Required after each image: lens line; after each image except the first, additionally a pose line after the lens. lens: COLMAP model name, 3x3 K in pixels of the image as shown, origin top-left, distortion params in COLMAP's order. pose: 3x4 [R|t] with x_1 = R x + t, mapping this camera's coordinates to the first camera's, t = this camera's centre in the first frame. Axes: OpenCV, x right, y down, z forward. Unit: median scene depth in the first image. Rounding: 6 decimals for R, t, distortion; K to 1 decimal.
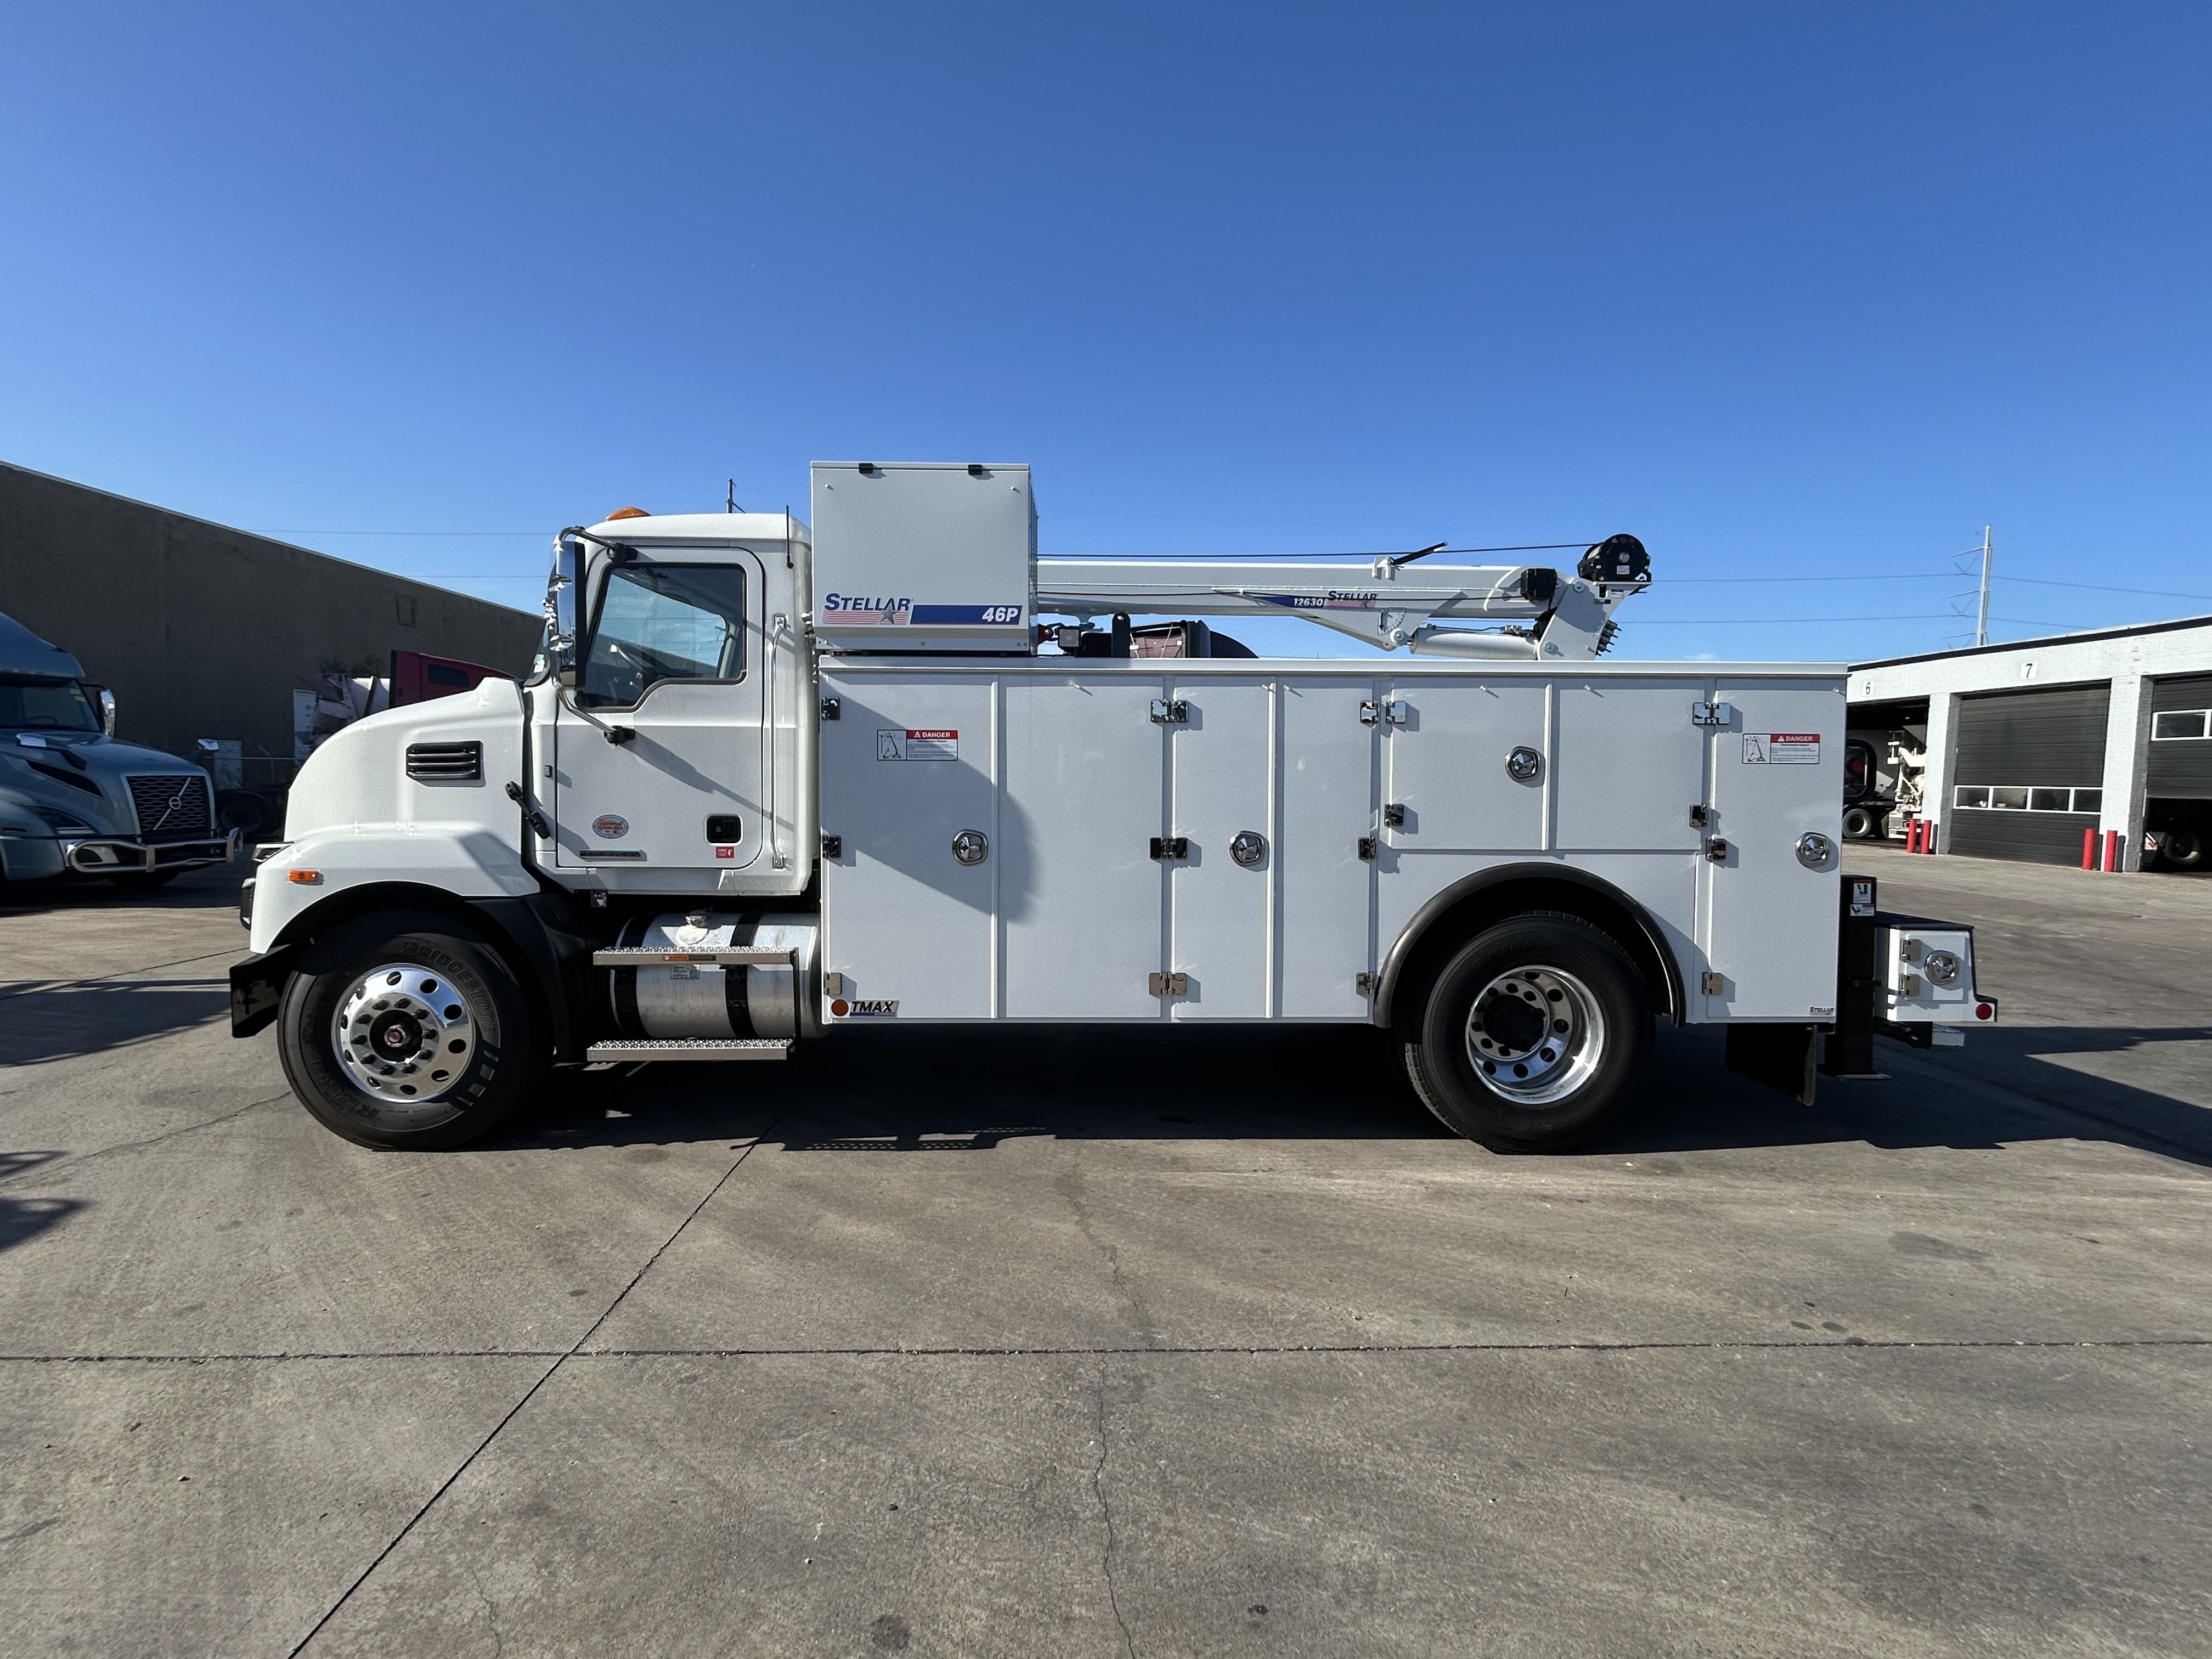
lens RADIAL K [[1009.0, 0, 1121.7], [0, 1009.0, 826.8], [0, 0, 1]] dist [-0.000760, -0.000583]
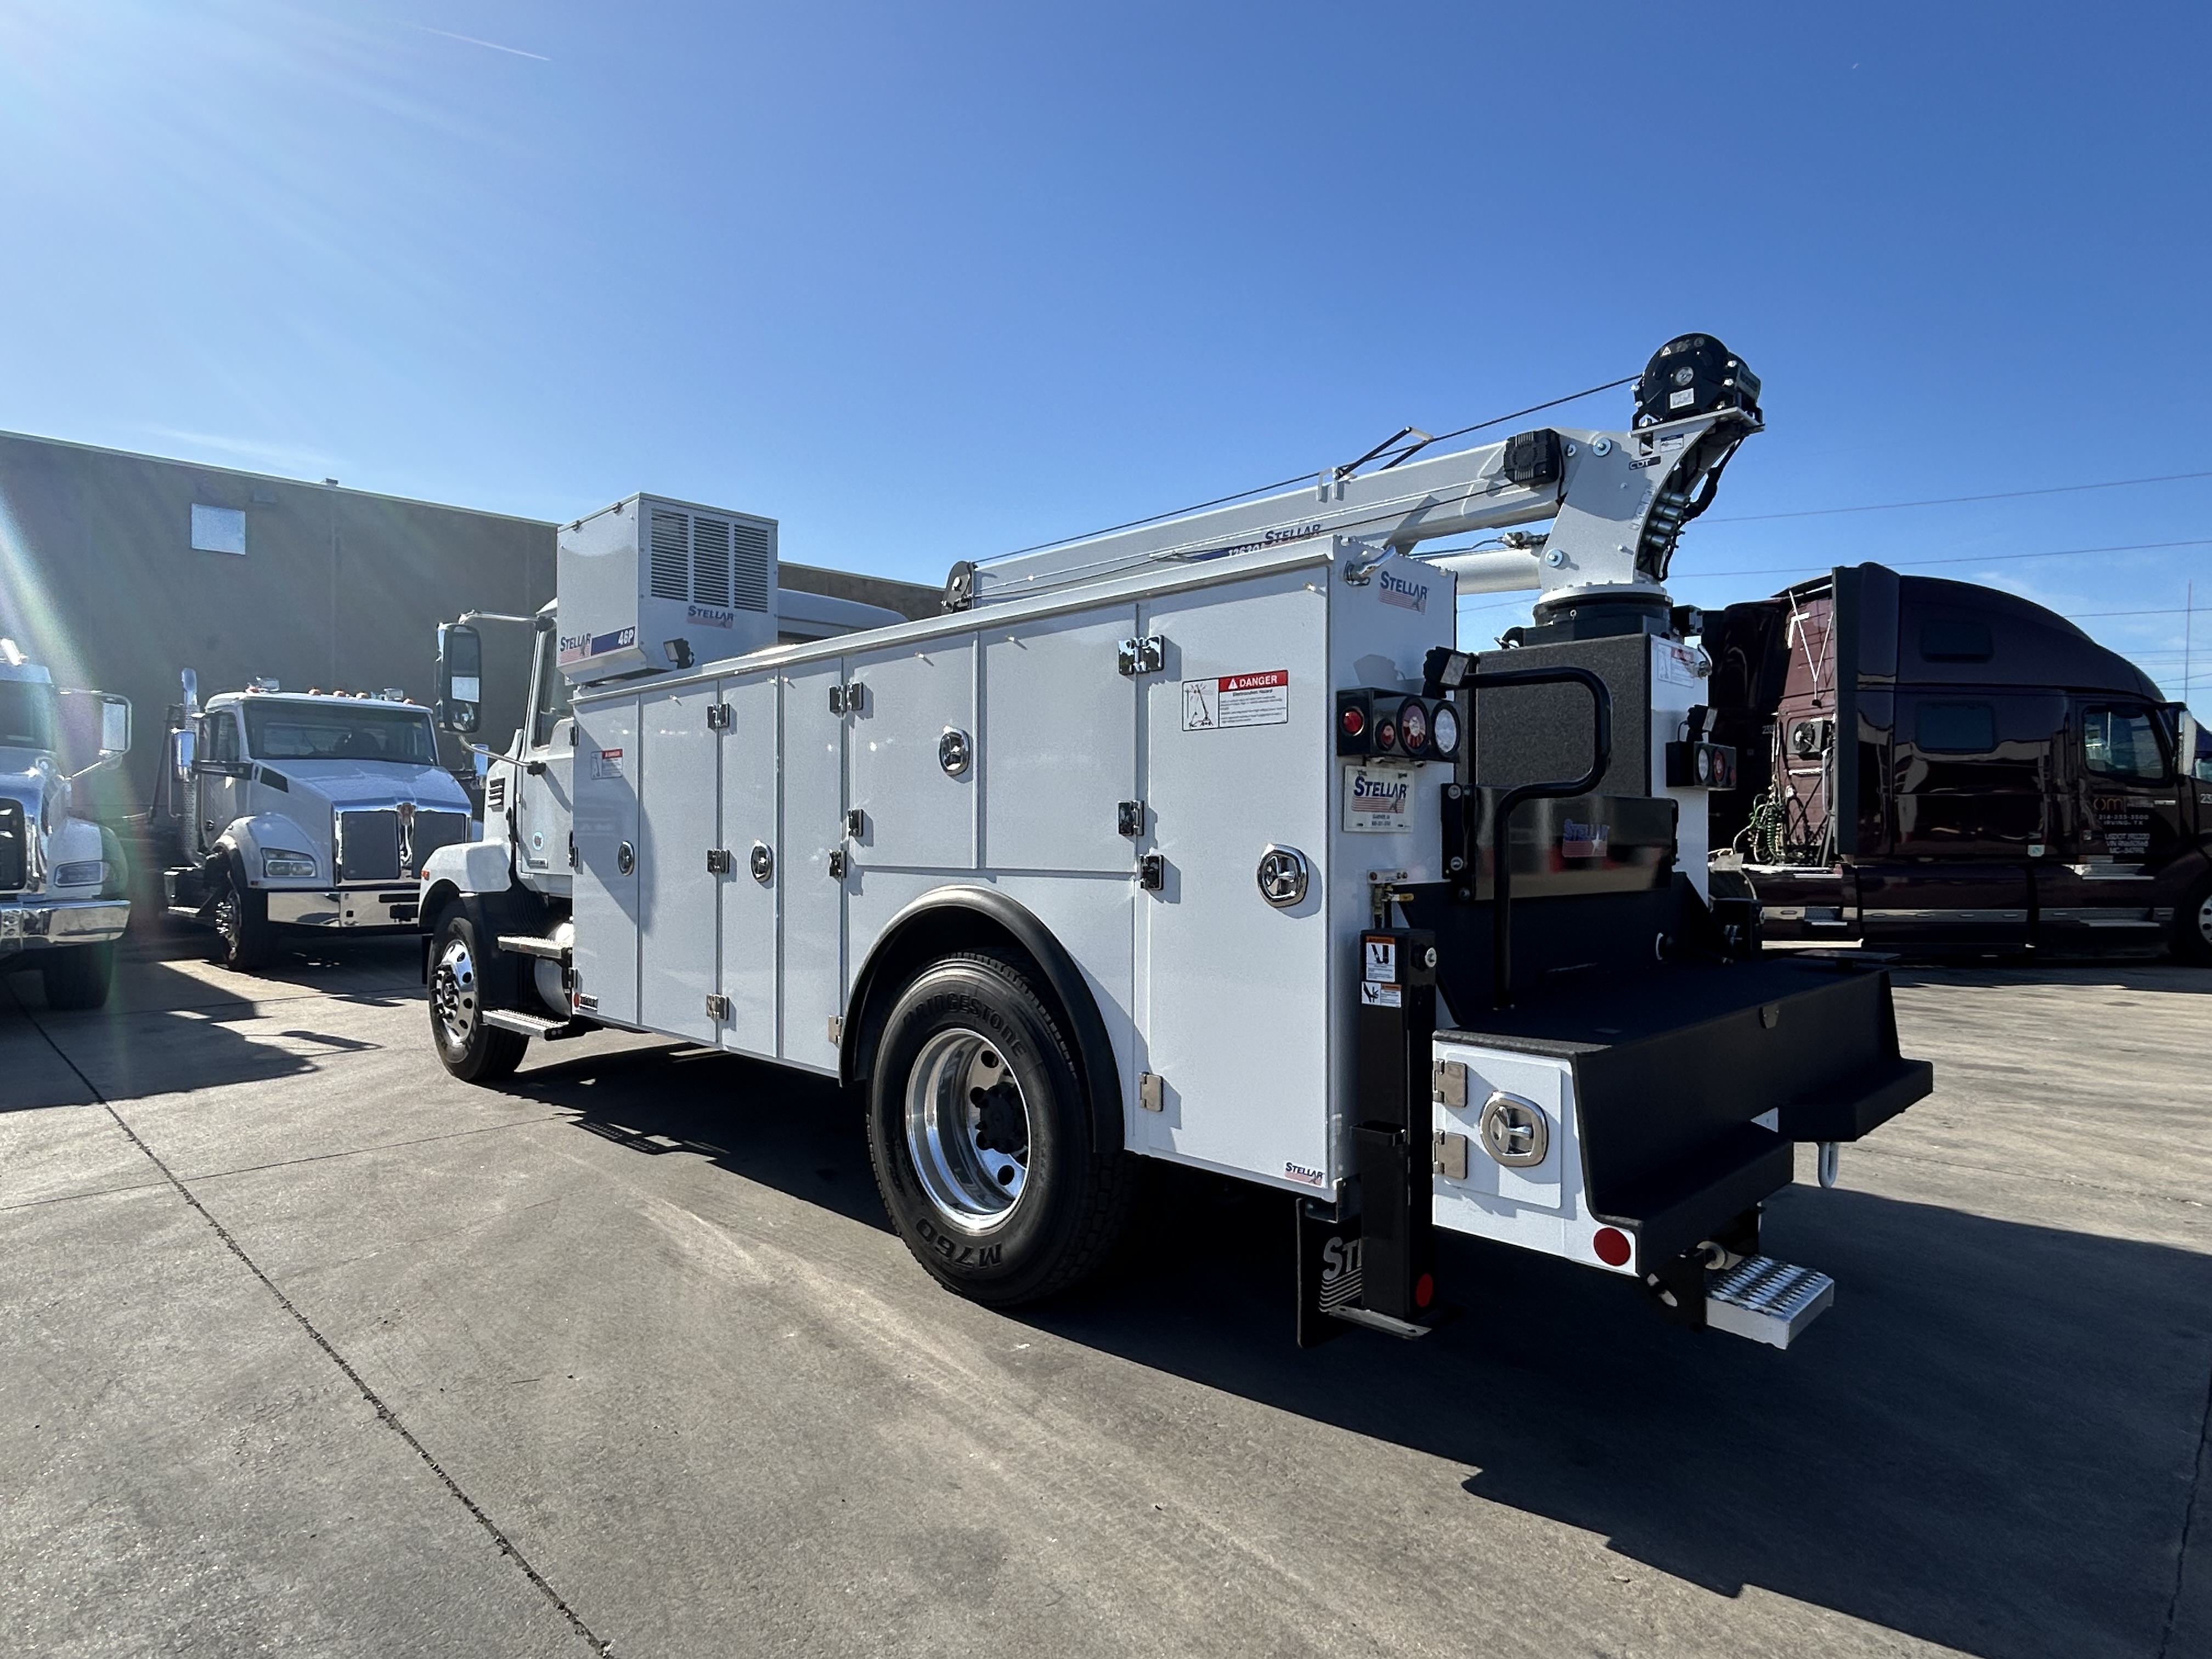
lens RADIAL K [[1235.7, 0, 1112.3], [0, 1235.7, 826.0], [0, 0, 1]] dist [0.001797, 0.000642]
pose [[0.698517, -0.011050, -0.715508, 1.114135], [-0.027512, 0.998727, -0.042282, 0.026599], [0.715065, 0.049220, 0.697323, 0.455837]]
